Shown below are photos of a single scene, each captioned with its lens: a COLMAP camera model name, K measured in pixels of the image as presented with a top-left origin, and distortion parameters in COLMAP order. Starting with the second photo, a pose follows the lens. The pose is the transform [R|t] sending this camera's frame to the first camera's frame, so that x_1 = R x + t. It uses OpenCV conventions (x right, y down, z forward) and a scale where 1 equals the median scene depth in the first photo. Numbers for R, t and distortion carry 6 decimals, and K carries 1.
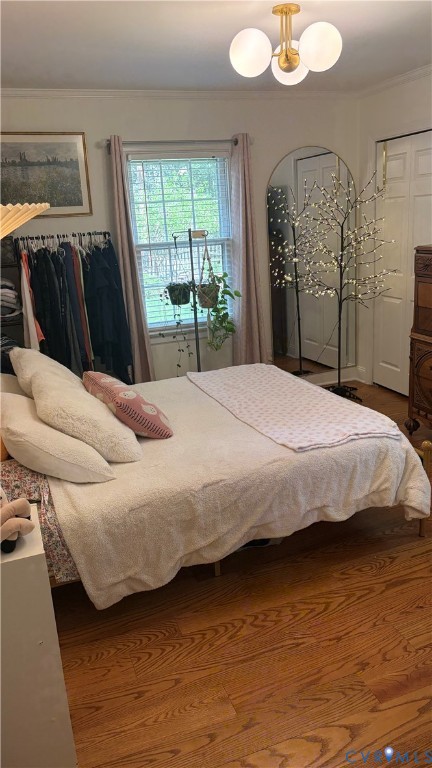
lens RADIAL K [[578.8, 0, 208.7], [0, 578.8, 396.4], [0, 0, 1]] dist [0.082256, -0.109549]
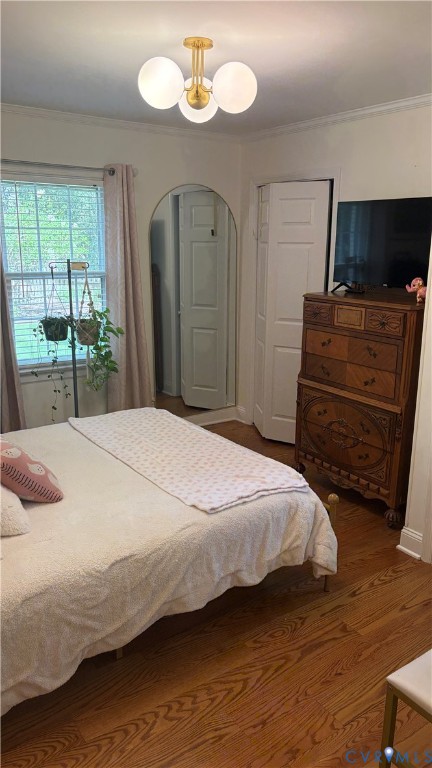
lens RADIAL K [[578.8, 0, 208.7], [0, 578.8, 396.4], [0, 0, 1]] dist [0.082256, -0.109549]
pose [[0.966074, 0.002797, 0.258251, -0.084625], [0.007966, 0.999143, -0.040621, -0.050777], [-0.258143, 0.041300, 0.965223, 0.101113]]
